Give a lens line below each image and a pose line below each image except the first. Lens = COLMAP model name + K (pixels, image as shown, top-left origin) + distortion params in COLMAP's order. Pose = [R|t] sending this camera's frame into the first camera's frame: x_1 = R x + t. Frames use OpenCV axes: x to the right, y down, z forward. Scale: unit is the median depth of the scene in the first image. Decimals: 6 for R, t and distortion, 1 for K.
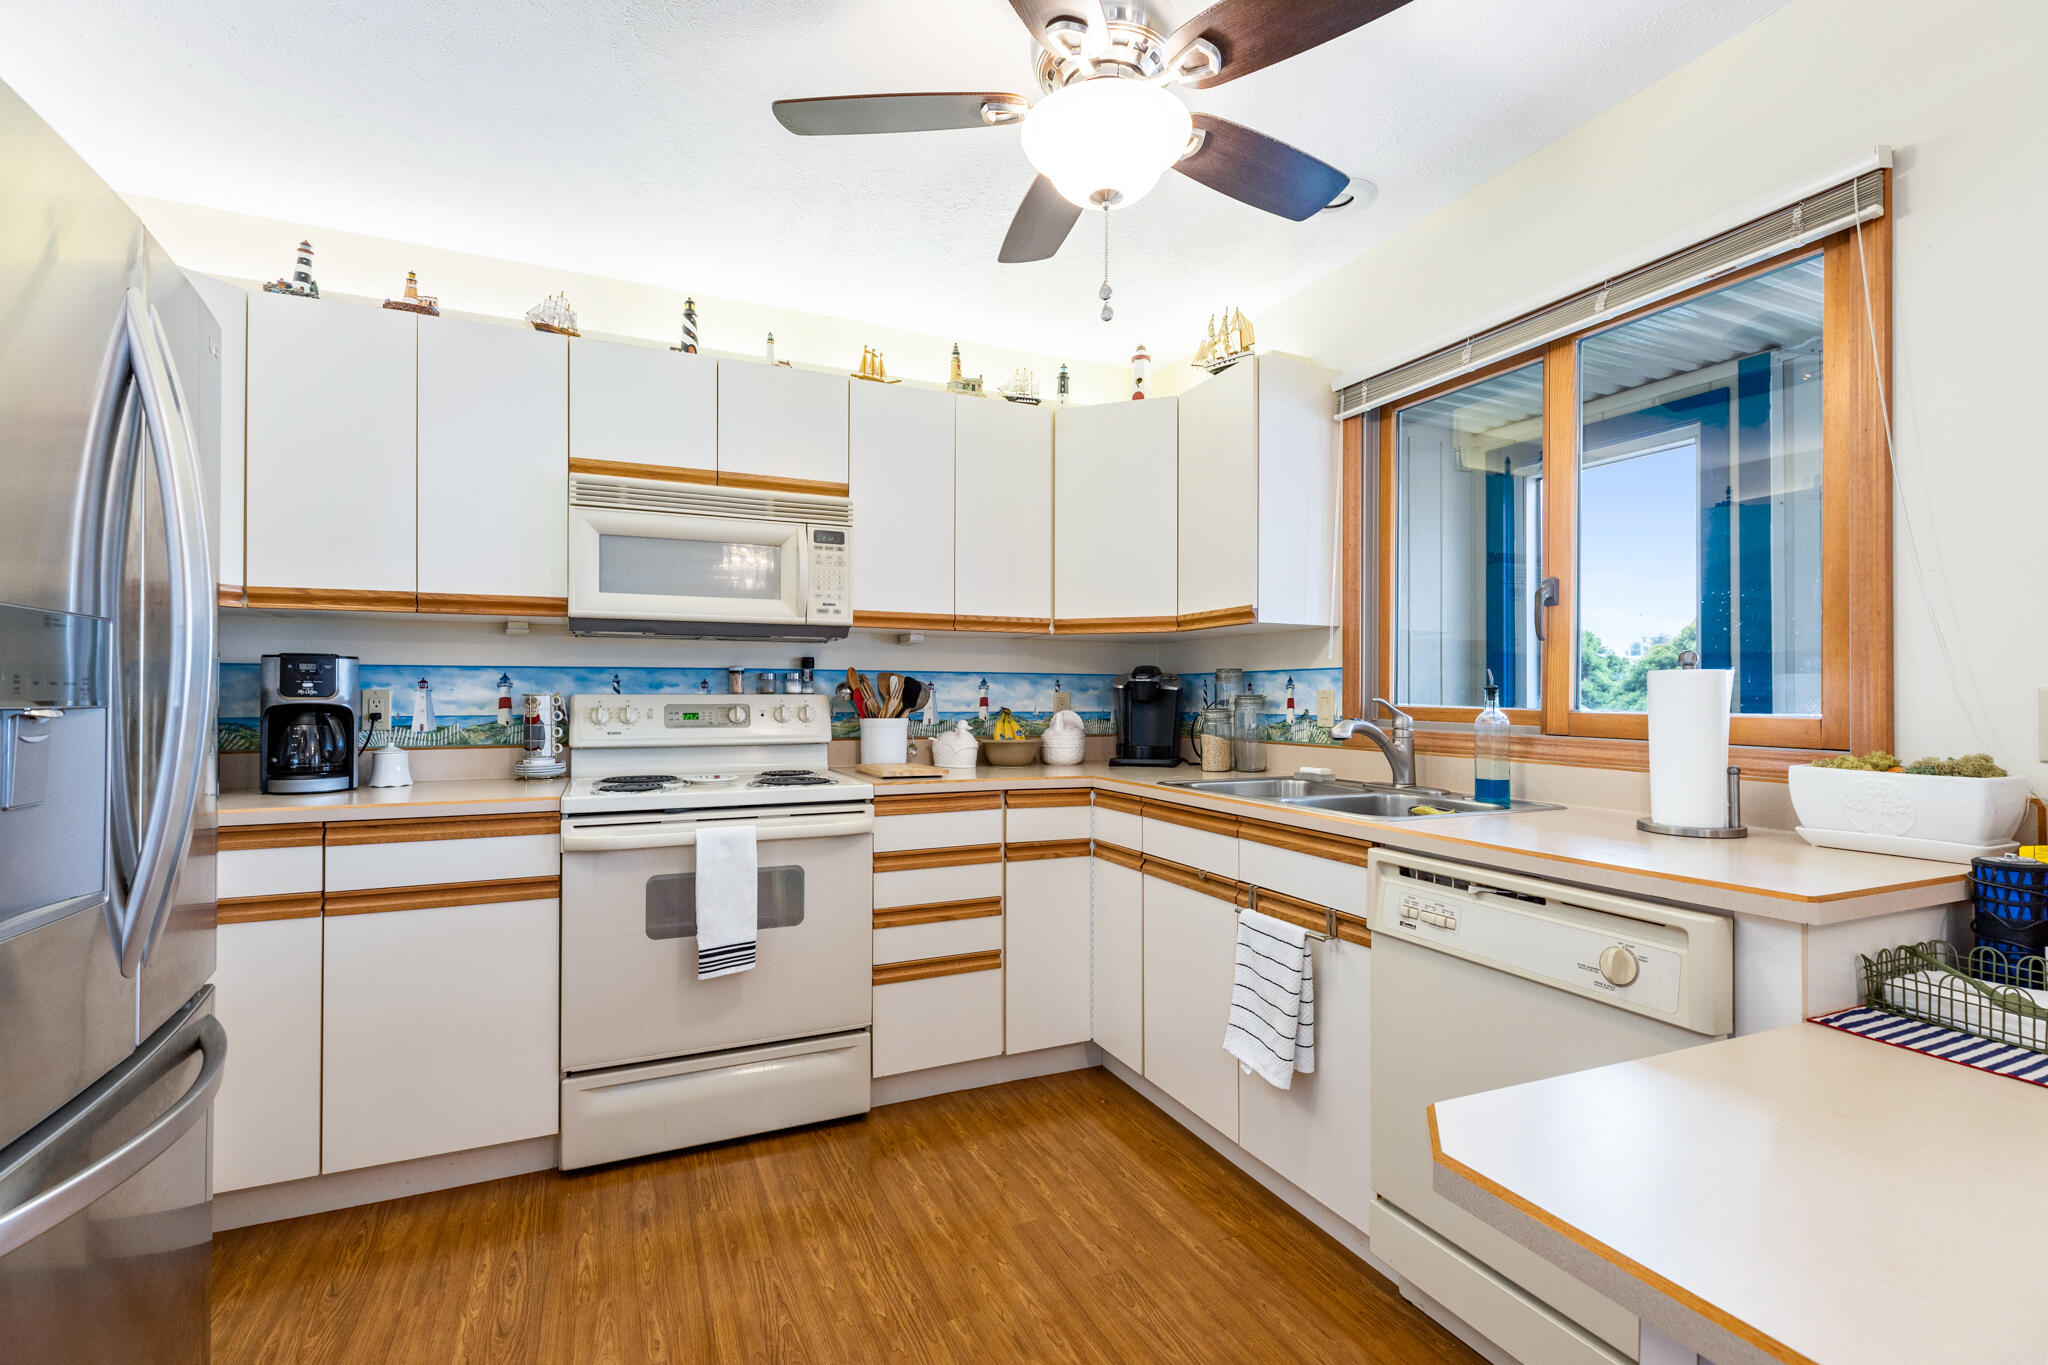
lens RADIAL K [[924.1, 0, 1026.7], [0, 924.1, 680.1], [0, 0, 1]] dist [0.005089, -0.001045]
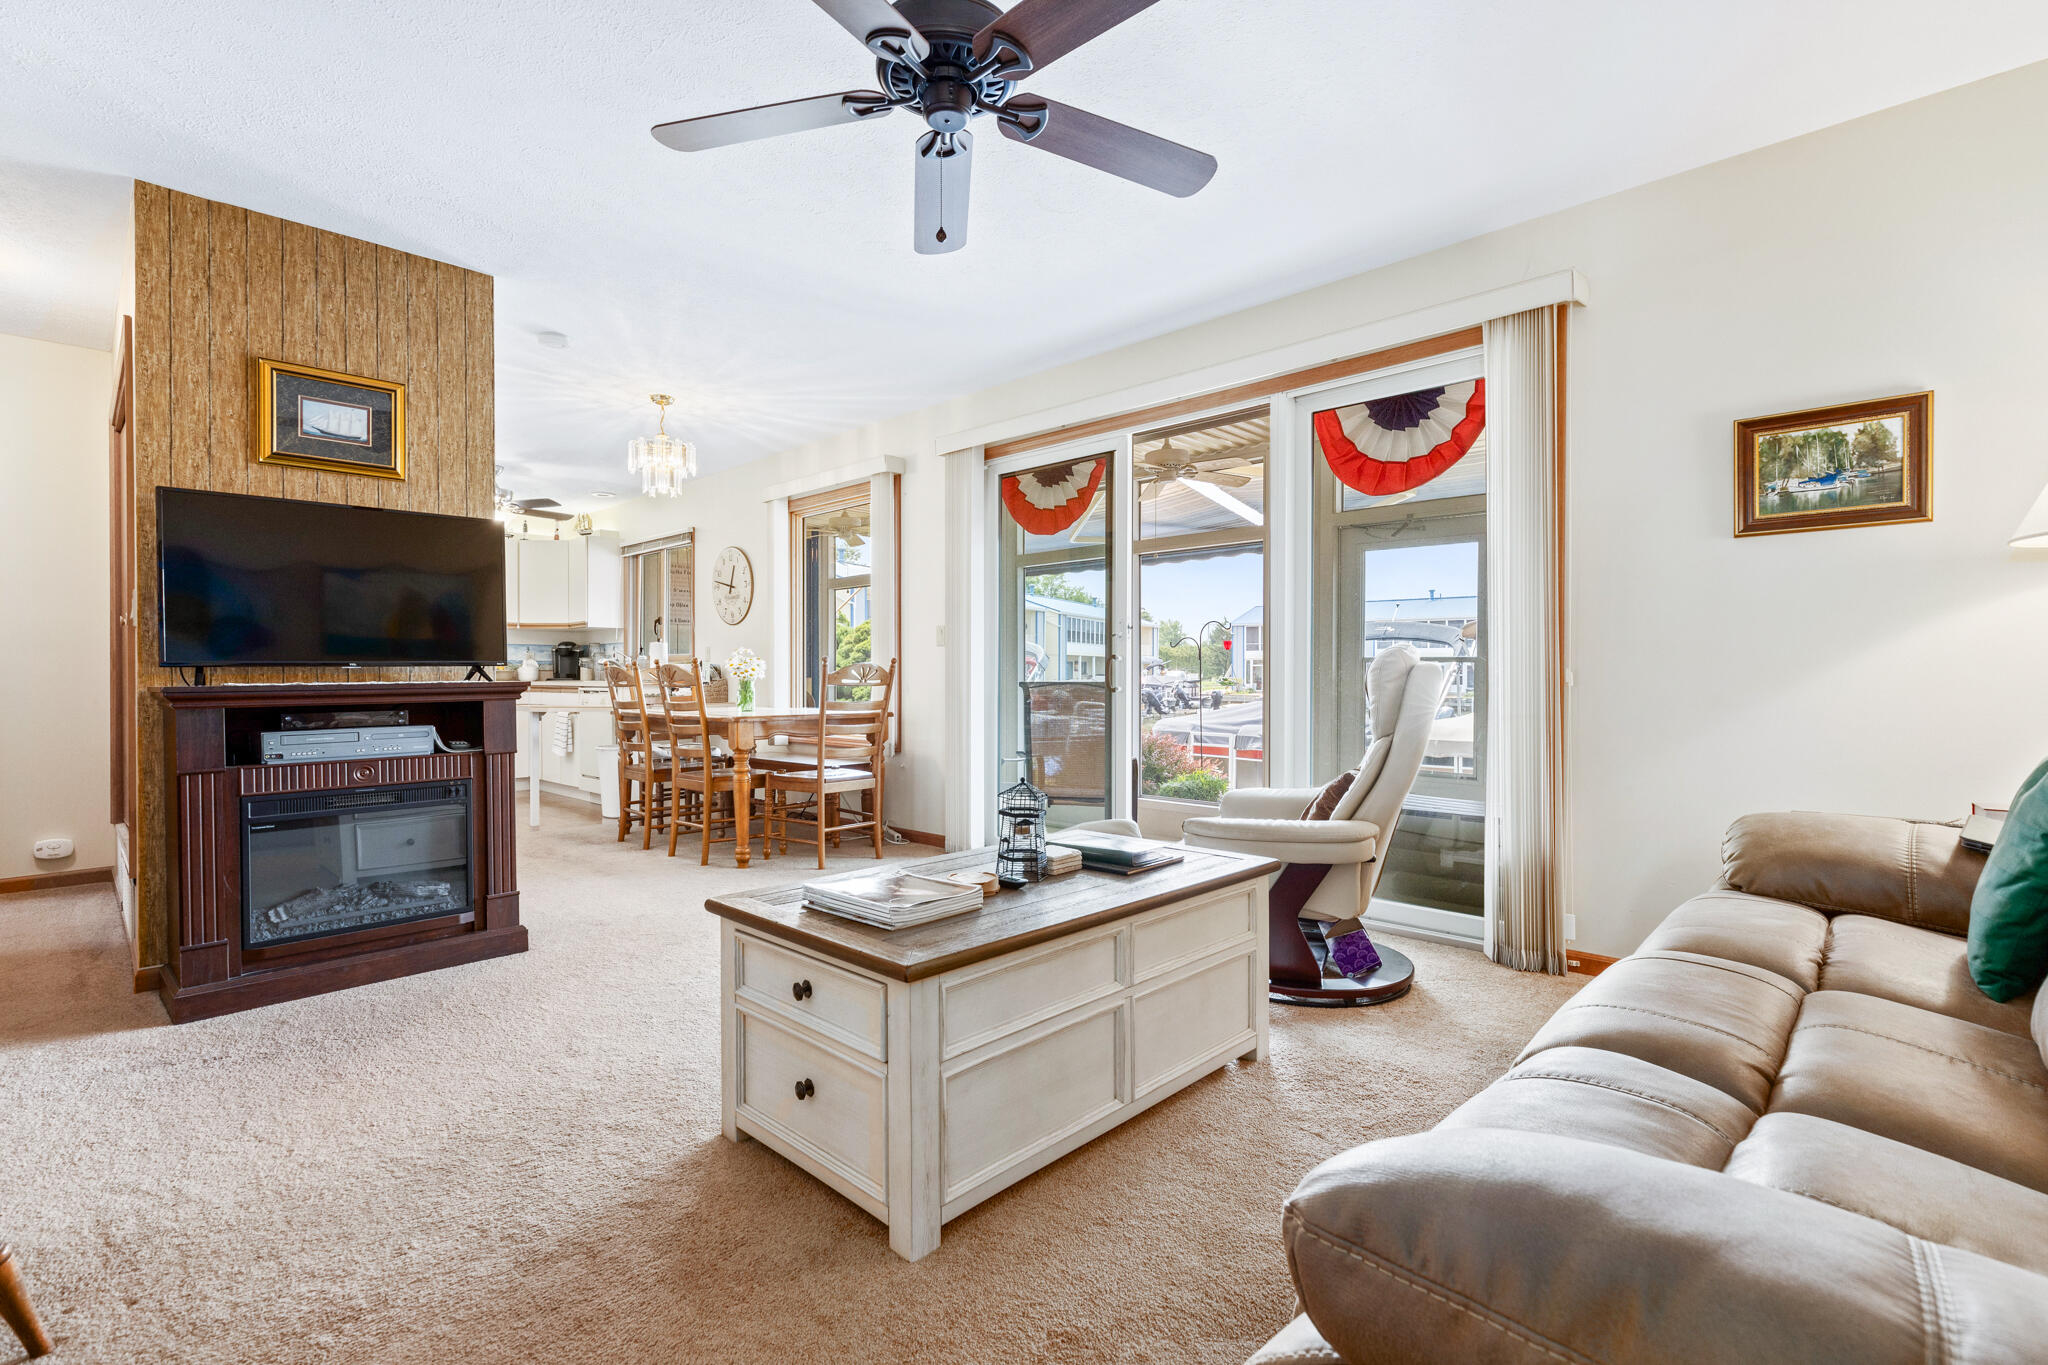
lens RADIAL K [[924.1, 0, 1068.4], [0, 924.1, 675.3], [0, 0, 1]] dist [0.005089, -0.001045]
pose [[0.918269, -0.007189, 0.395891, 0.533814], [0.000845, 0.999868, 0.016198, 0.049943], [-0.395955, -0.014539, 0.918155, -2.556494]]
